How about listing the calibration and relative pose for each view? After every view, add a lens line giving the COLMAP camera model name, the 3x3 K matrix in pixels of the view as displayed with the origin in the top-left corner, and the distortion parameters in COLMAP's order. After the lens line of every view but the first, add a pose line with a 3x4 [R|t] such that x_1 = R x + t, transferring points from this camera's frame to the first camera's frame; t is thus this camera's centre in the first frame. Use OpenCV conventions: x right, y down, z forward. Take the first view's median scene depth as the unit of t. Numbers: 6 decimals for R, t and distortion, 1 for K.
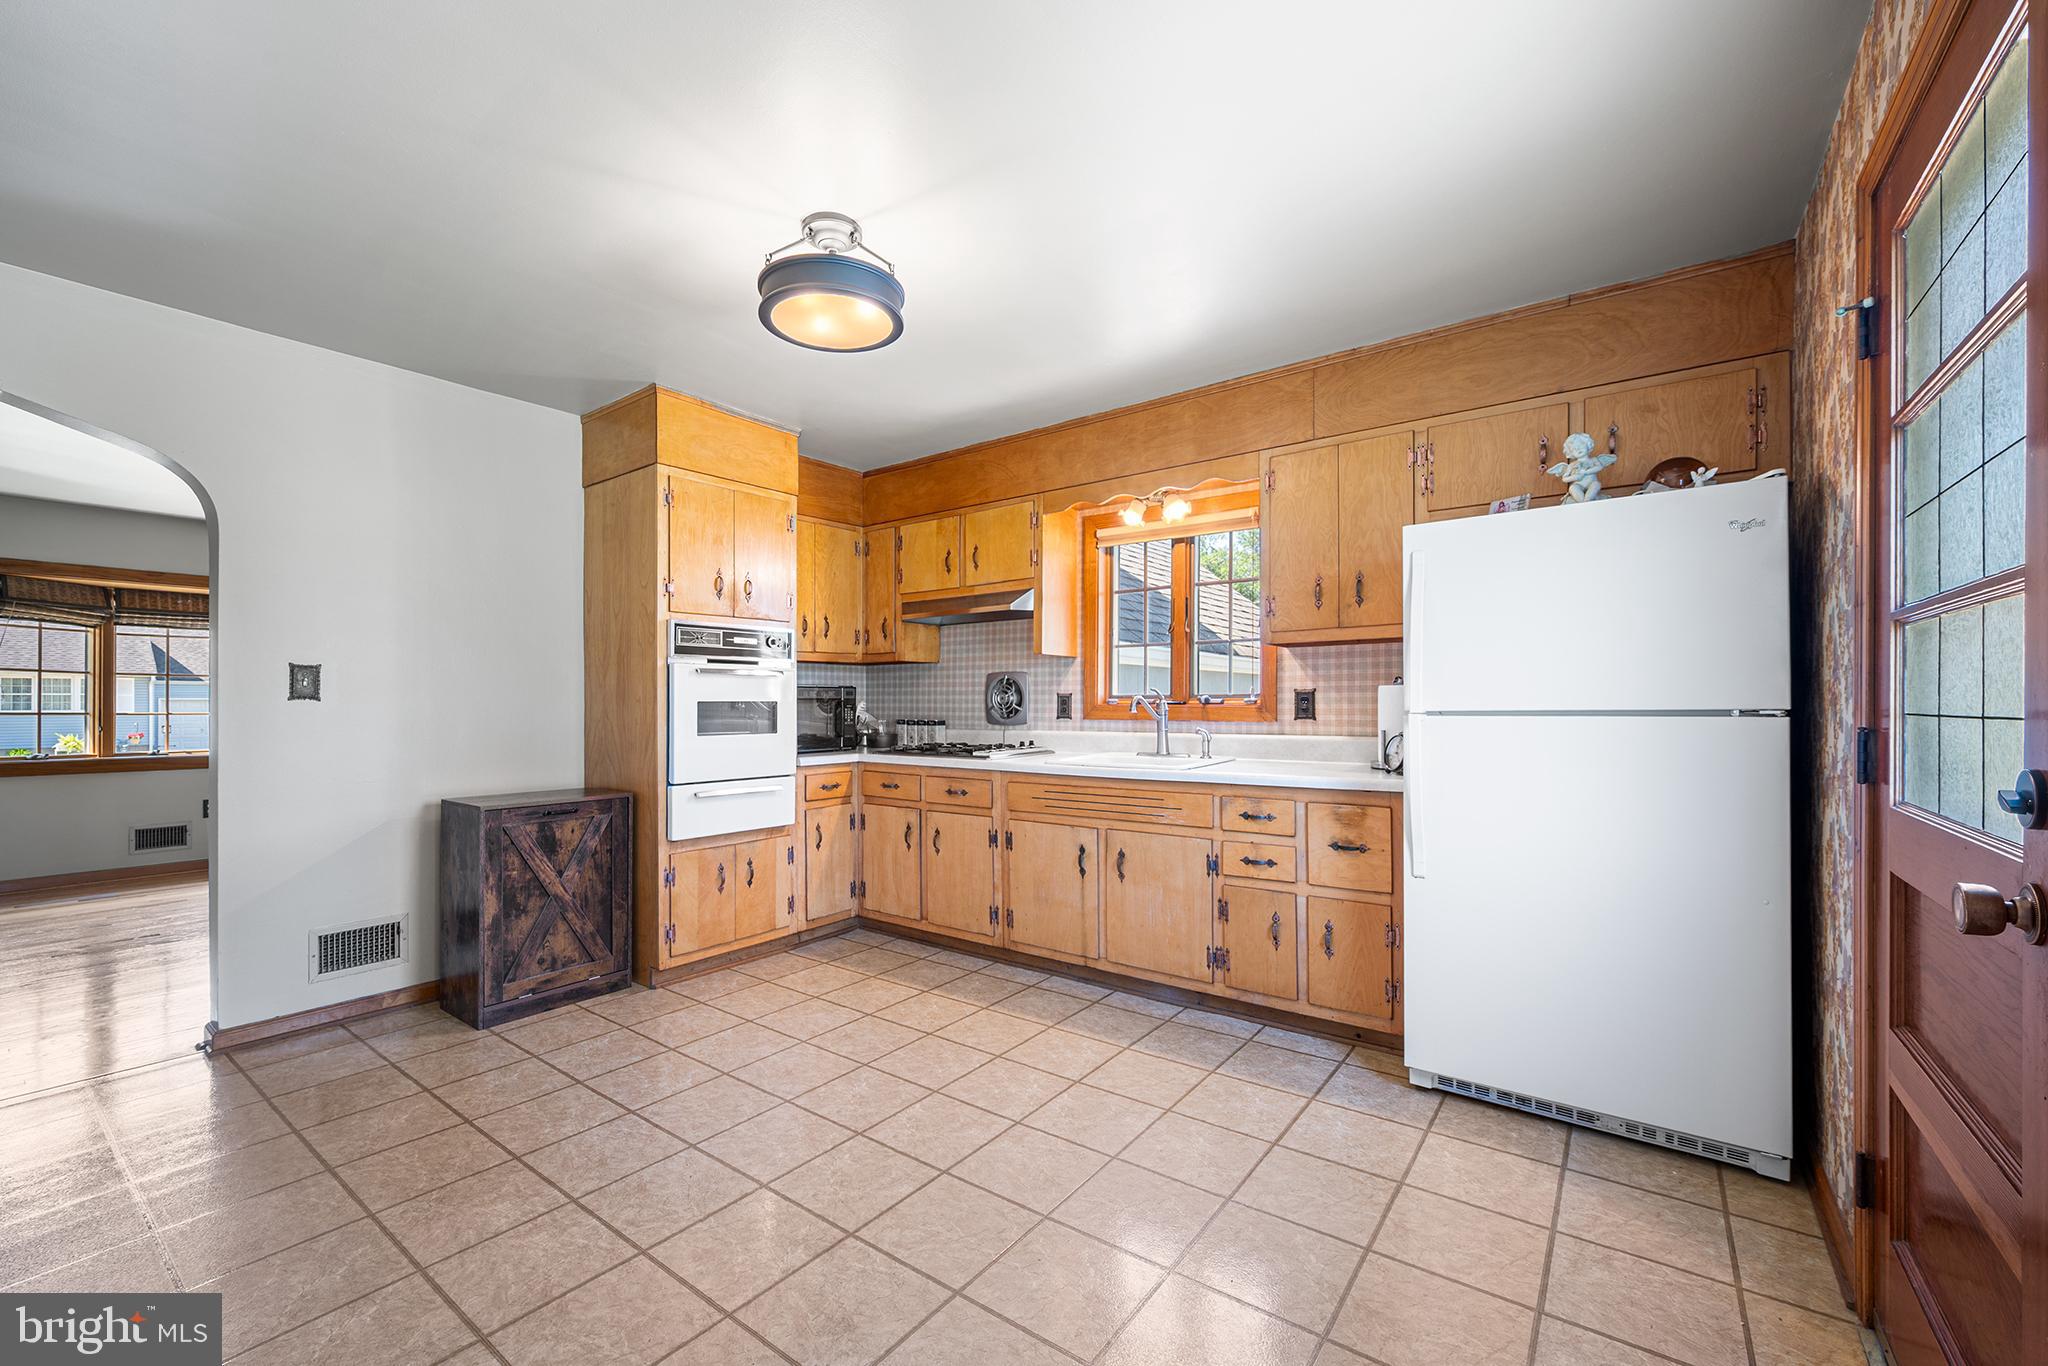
lens RADIAL K [[822.7, 0, 1022.7], [0, 822.7, 710.3], [0, 0, 1]] dist [-0.000353, -0.000124]
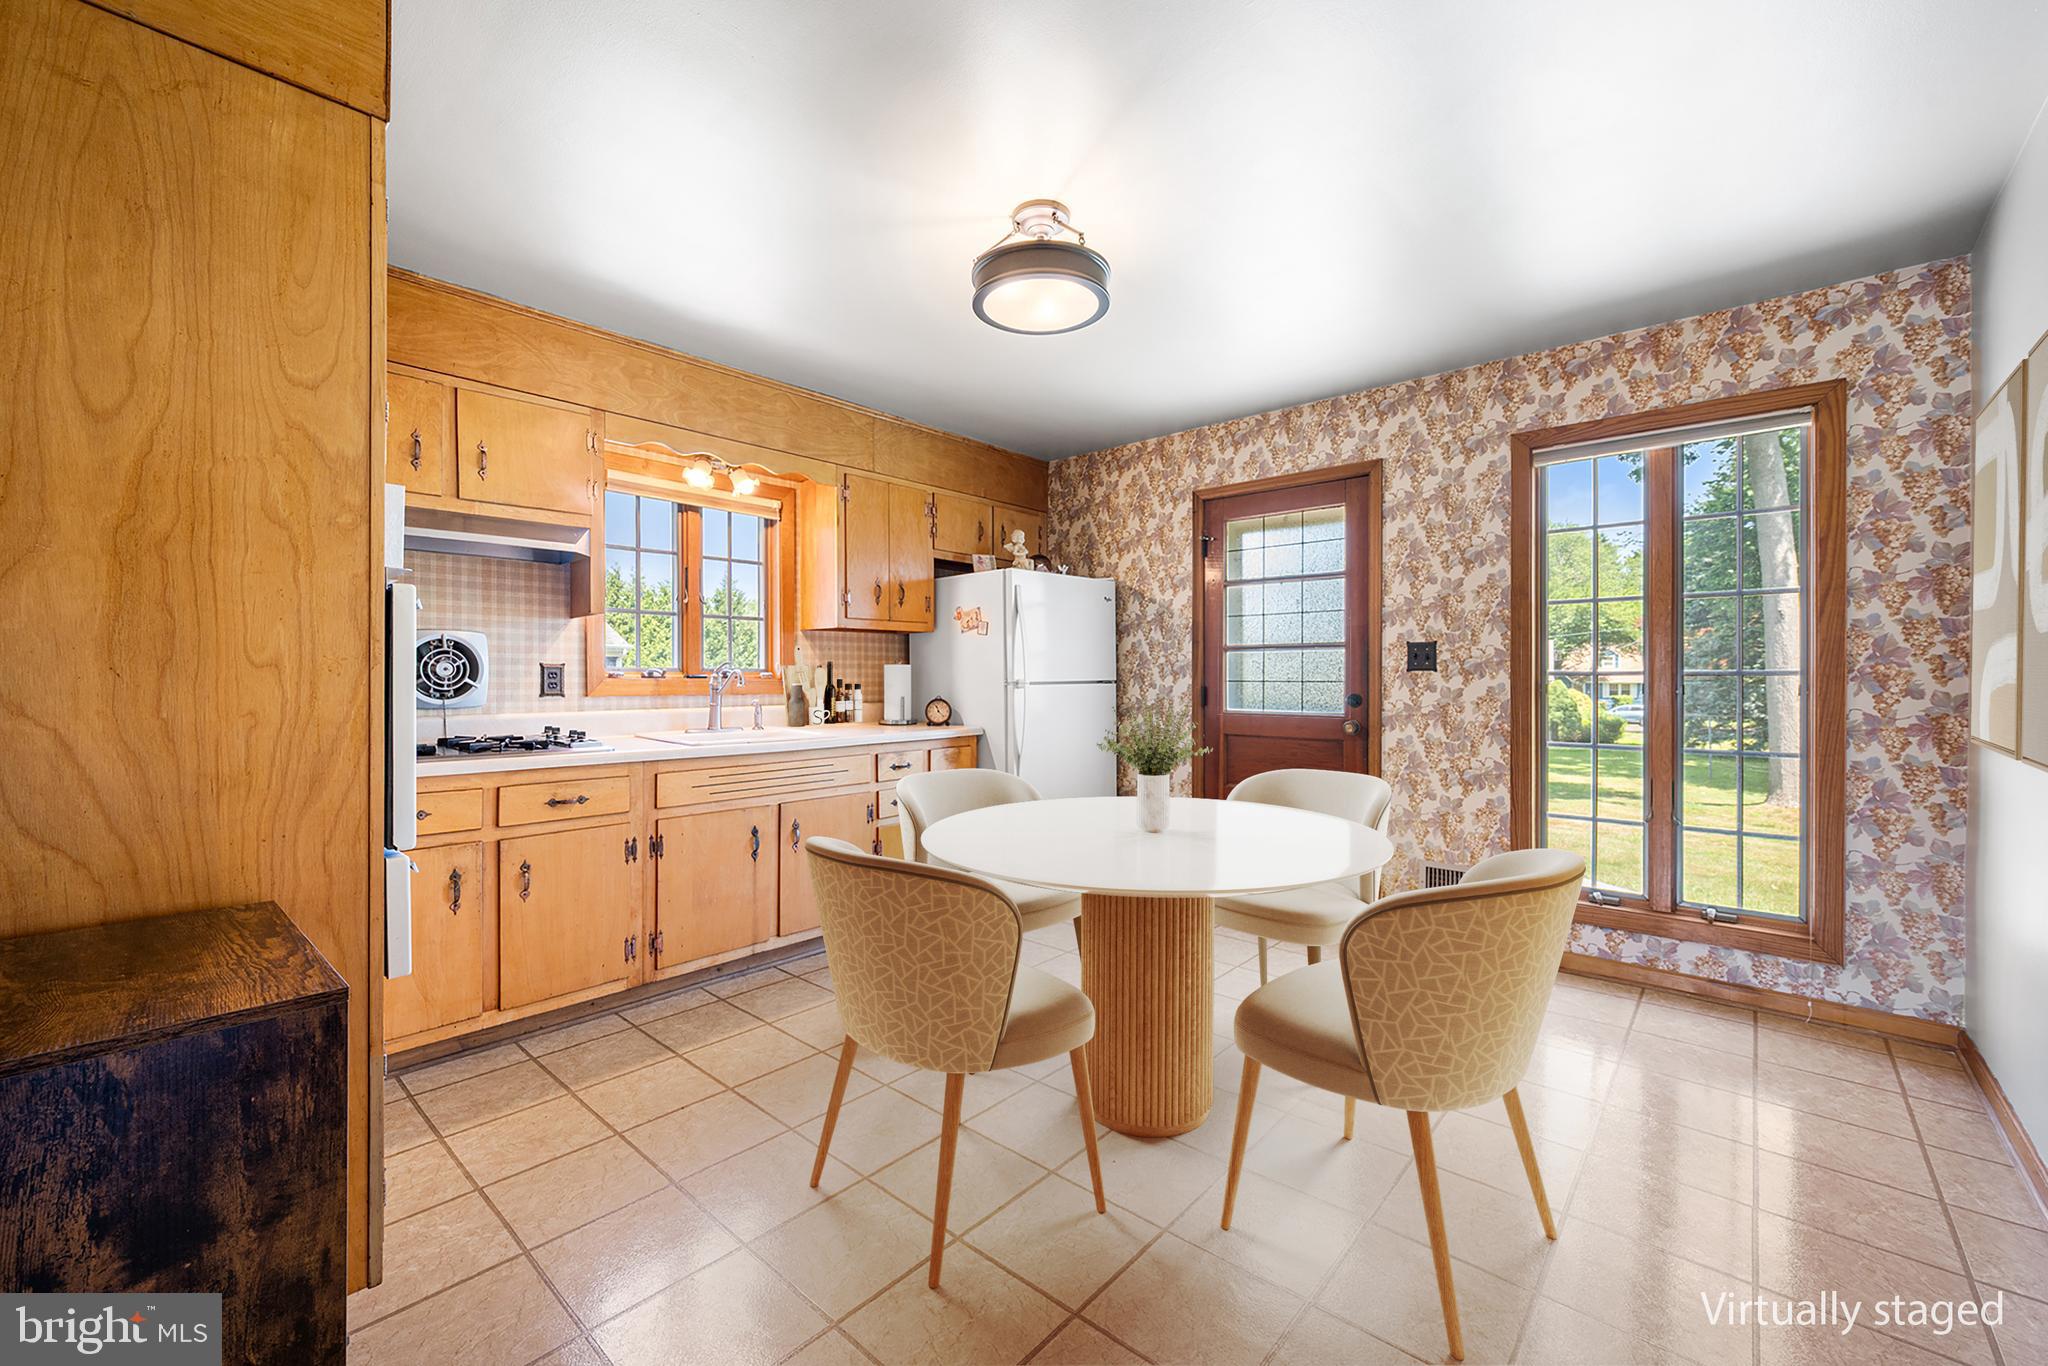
lens RADIAL K [[830.9, 0, 992.7], [0, 830.9, 688.4], [0, 0, 1]] dist [0.013594, -0.000135]
pose [[0.106515, -0.009119, 0.994269, -0.781575], [0.008122, 0.999933, 0.008301, -0.000697], [-0.994278, 0.007191, 0.106582, 0.576132]]
